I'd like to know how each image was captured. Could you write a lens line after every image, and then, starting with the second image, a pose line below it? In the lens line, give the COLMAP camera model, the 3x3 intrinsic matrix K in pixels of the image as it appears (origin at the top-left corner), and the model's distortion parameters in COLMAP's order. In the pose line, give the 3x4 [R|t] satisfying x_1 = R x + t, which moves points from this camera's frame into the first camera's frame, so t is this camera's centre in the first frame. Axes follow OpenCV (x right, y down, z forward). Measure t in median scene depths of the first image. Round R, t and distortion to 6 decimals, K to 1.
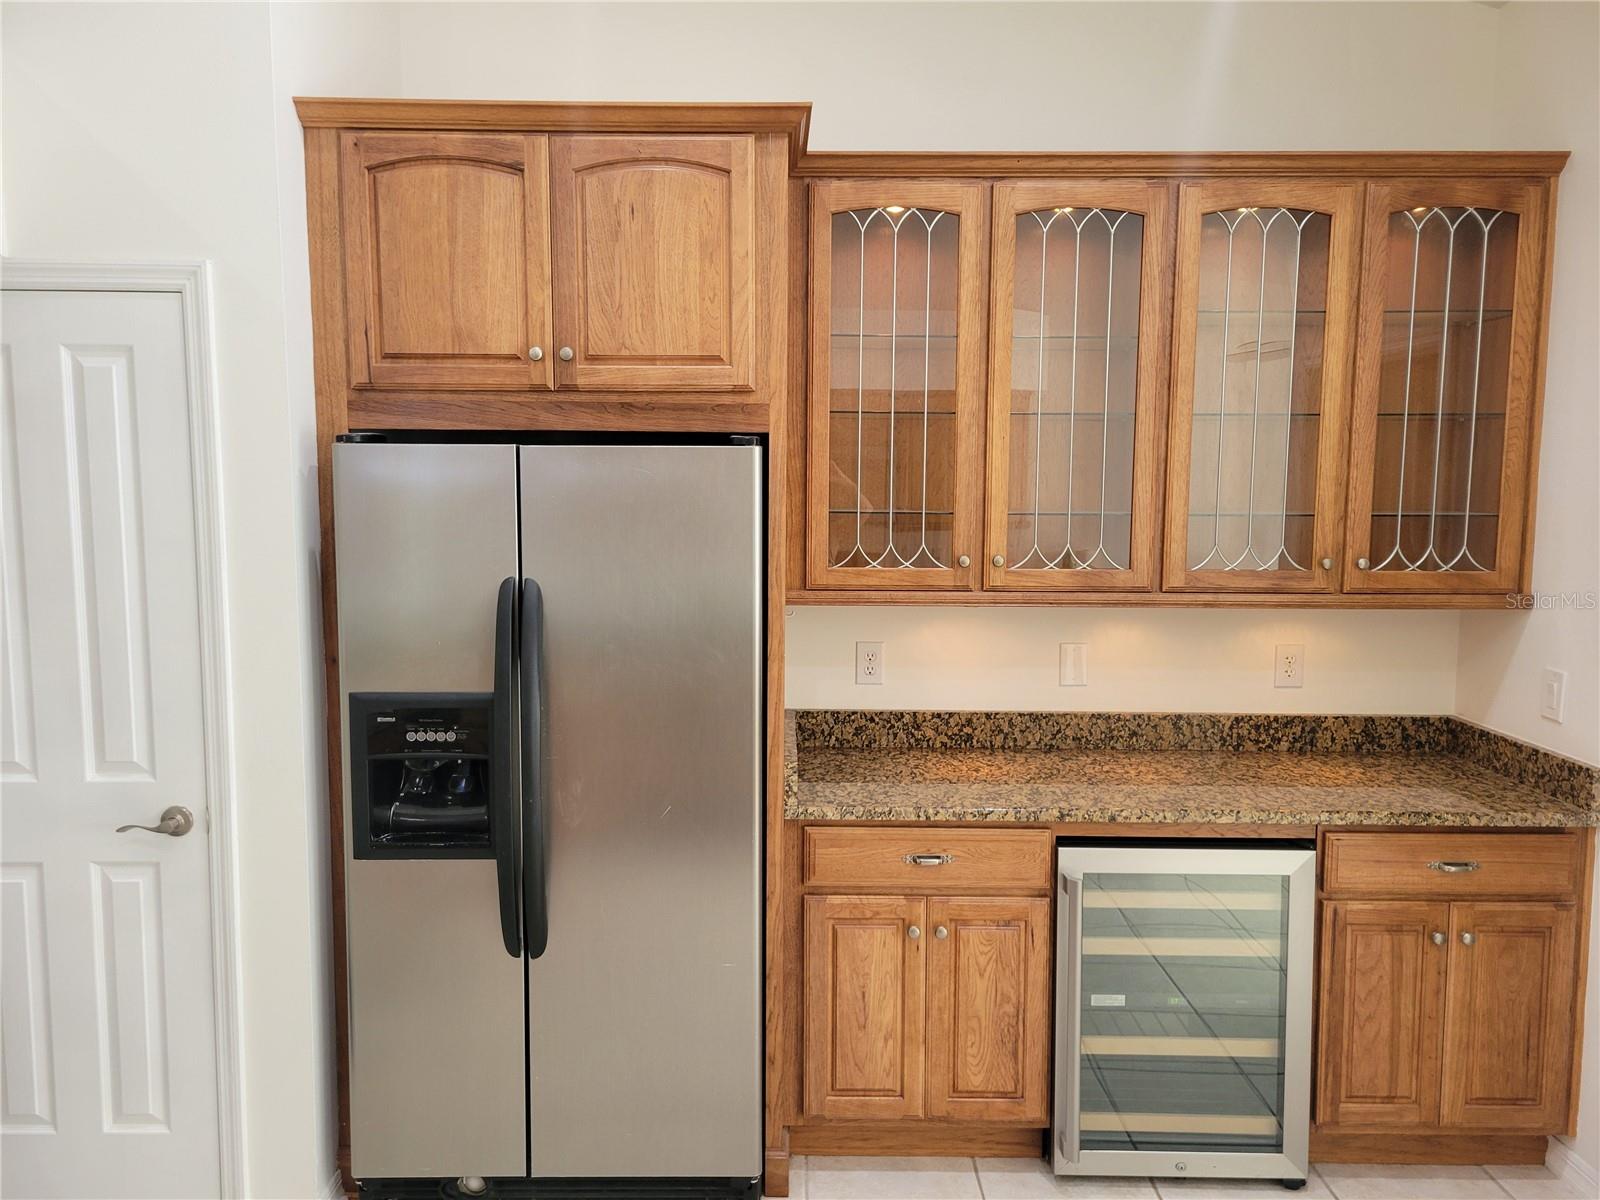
lens RADIAL K [[1196.8, 0, 790.6], [0, 1196.8, 592.1], [0, 0, 1]] dist [0.047337, -0.019478]
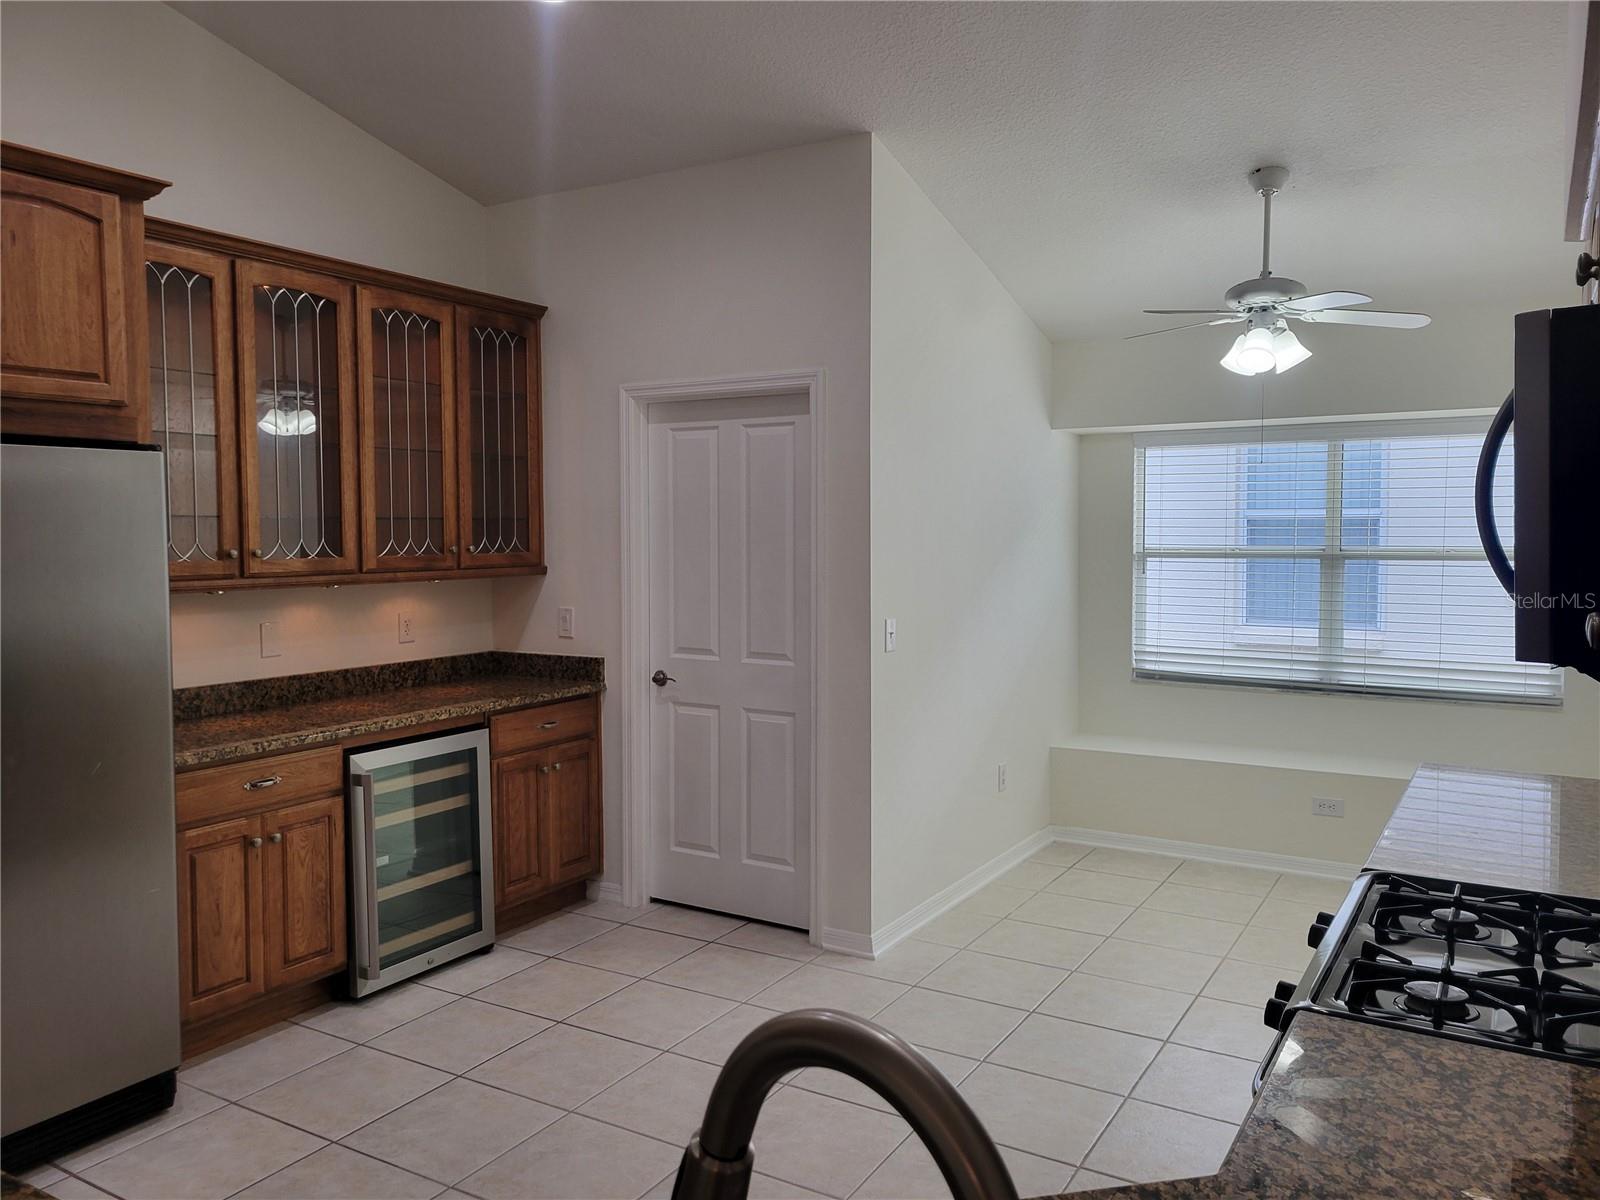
lens RADIAL K [[1196.8, 0, 790.6], [0, 1196.8, 592.1], [0, 0, 1]] dist [0.047337, -0.019478]
pose [[0.524988, -0.053600, 0.849420, -0.661080], [0.092361, 0.995709, 0.005746, 0.064186], [-0.846083, 0.075437, 0.527686, -0.164187]]
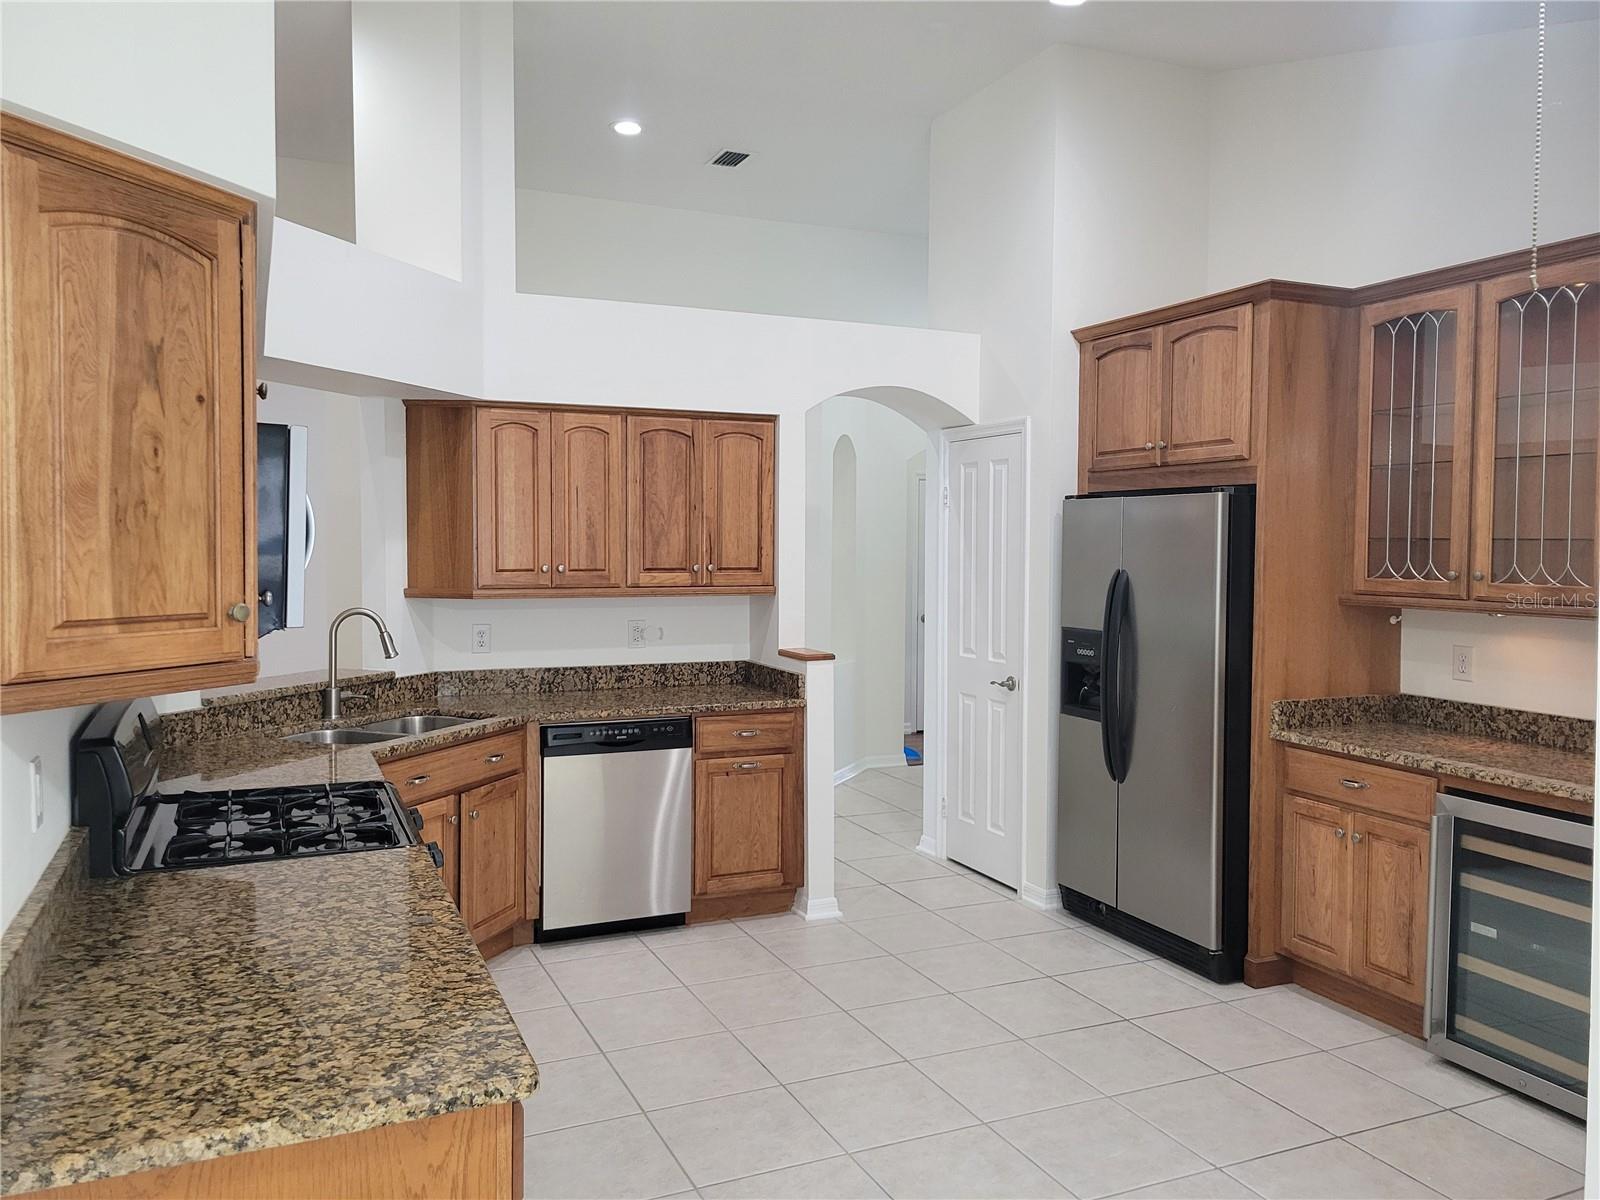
lens RADIAL K [[1196.8, 0, 790.6], [0, 1196.8, 592.1], [0, 0, 1]] dist [0.047337, -0.019478]
pose [[0.405900, 0.038018, -0.913126, 1.107012], [-0.096905, 0.995292, -0.001637, 0.066351], [0.908765, 0.089151, 0.407673, -0.180665]]
